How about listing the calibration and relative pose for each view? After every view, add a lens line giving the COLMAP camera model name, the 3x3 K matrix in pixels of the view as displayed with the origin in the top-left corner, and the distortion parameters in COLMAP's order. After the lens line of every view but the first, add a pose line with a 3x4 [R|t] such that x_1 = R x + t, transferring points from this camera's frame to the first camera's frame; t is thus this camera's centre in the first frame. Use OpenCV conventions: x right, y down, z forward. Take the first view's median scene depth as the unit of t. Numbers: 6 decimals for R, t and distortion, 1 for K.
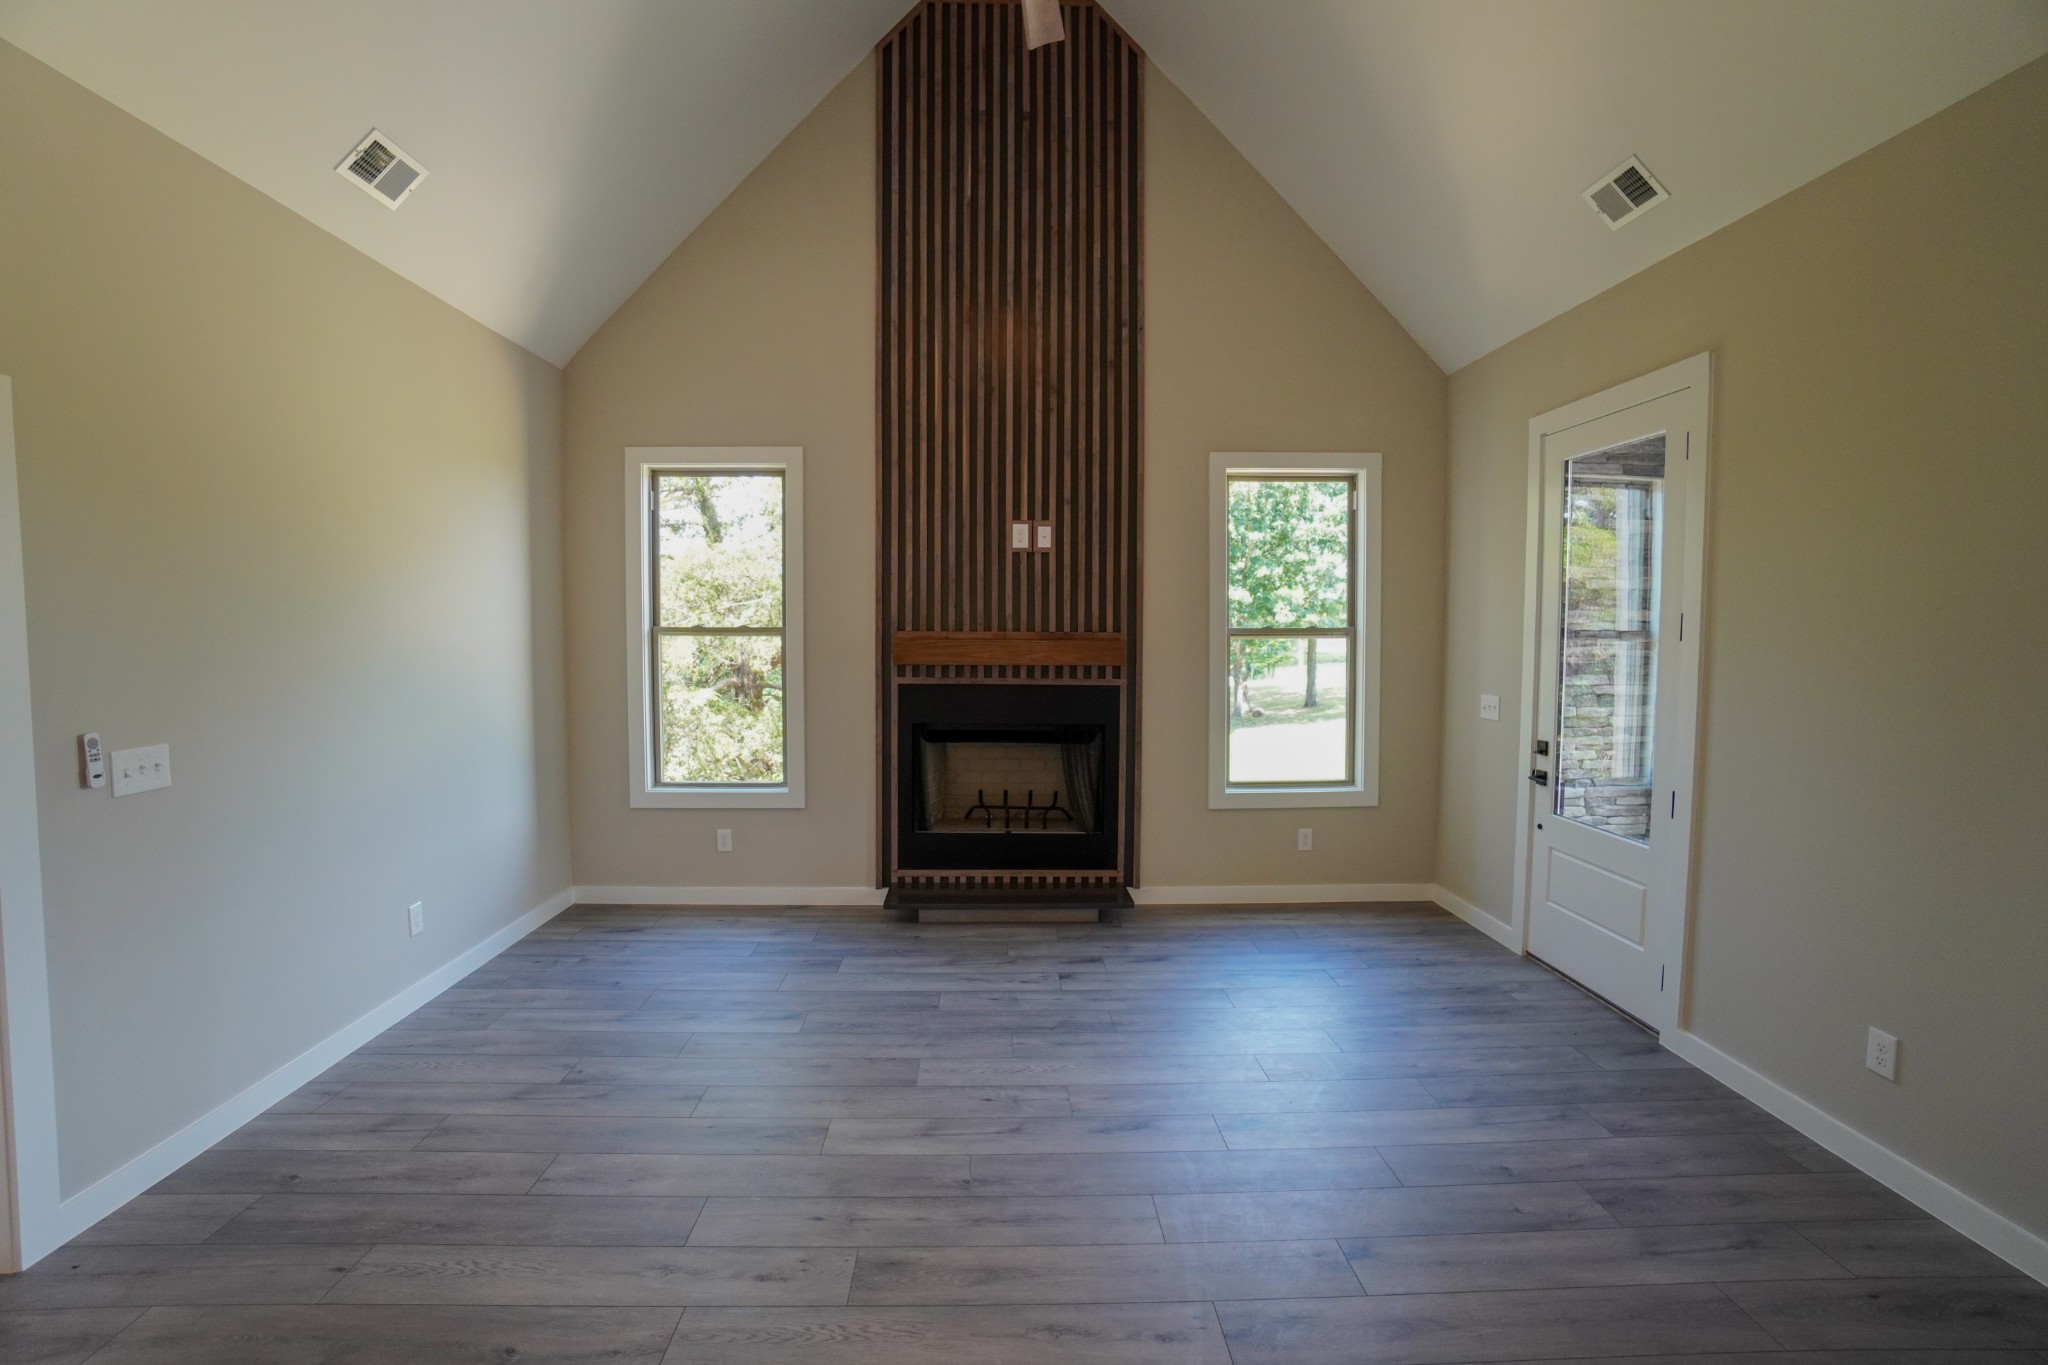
lens RADIAL K [[896.1, 0, 1014.8], [0, 896.1, 678.5], [0, 0, 1]] dist [-0.064358, 0.025170]
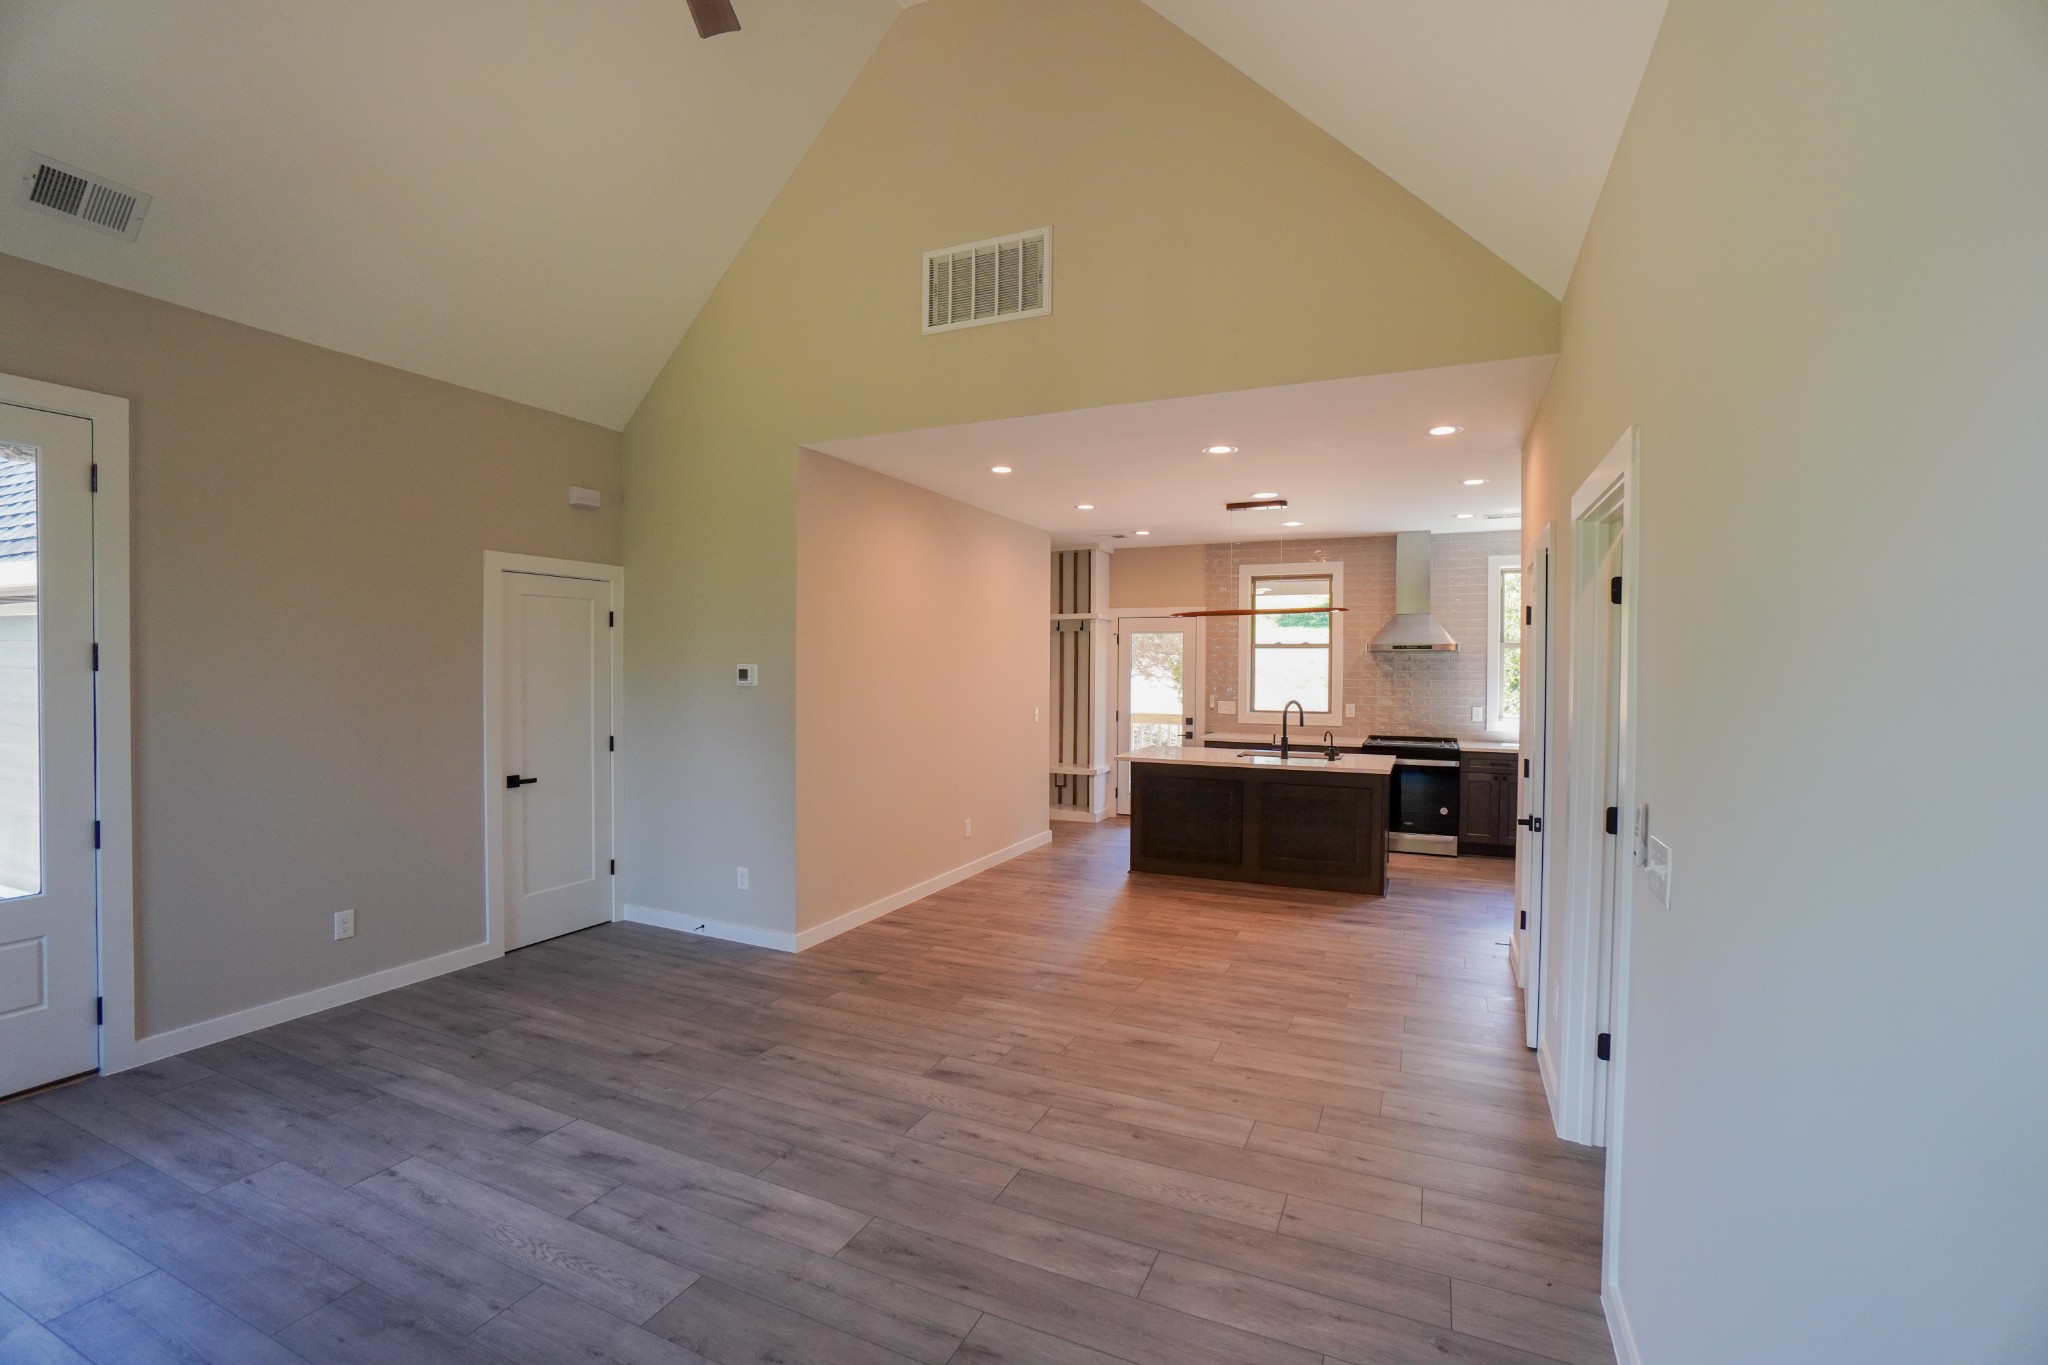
lens RADIAL K [[896.1, 0, 1014.8], [0, 896.1, 678.5], [0, 0, 1]] dist [-0.064358, 0.025170]
pose [[-0.891575, -0.017160, 0.452547, -0.756393], [0.012578, 0.997958, 0.062621, -0.097026], [-0.452698, 0.061523, -0.889539, 1.694692]]
